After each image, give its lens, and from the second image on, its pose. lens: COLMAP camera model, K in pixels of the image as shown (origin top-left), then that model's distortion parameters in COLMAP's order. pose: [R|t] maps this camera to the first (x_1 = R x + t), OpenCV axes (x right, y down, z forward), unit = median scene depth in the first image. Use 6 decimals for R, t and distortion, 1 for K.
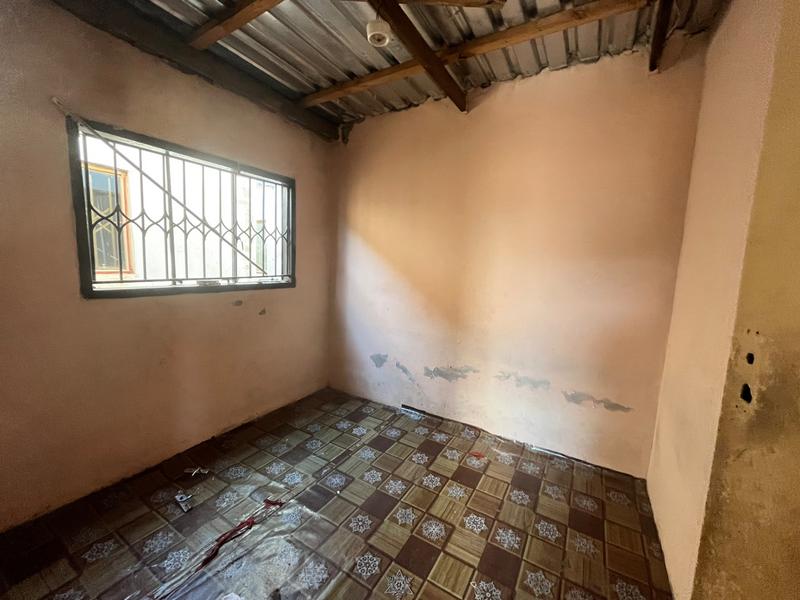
lens RADIAL K [[323.3, 0, 394.1], [0, 323.3, 296.9], [0, 0, 1]] dist [-0.000413, -0.000758]
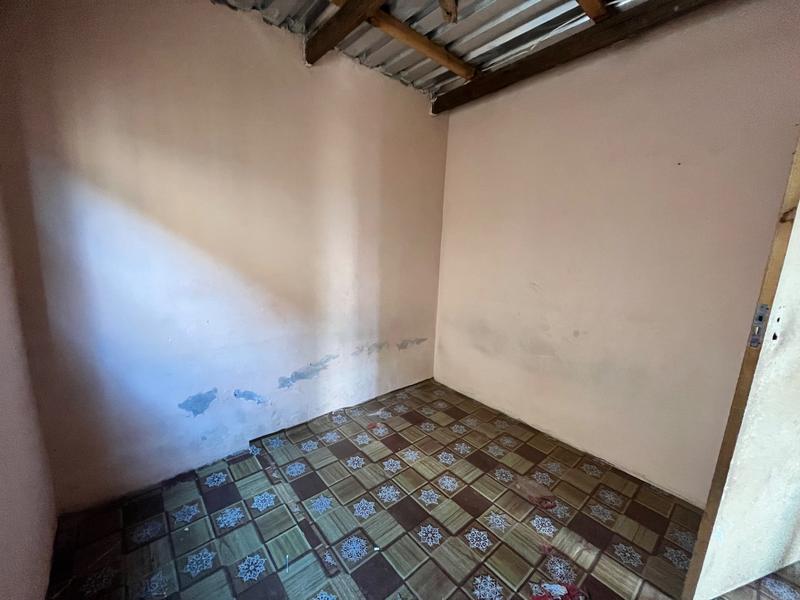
lens RADIAL K [[323.3, 0, 401.1], [0, 323.3, 299.3], [0, 0, 1]] dist [-0.000413, -0.000758]
pose [[0.303576, -0.197589, 0.932094, -0.610744], [0.083298, 0.980019, 0.180619, -0.111359], [-0.949159, 0.022810, 0.313970, 0.530812]]
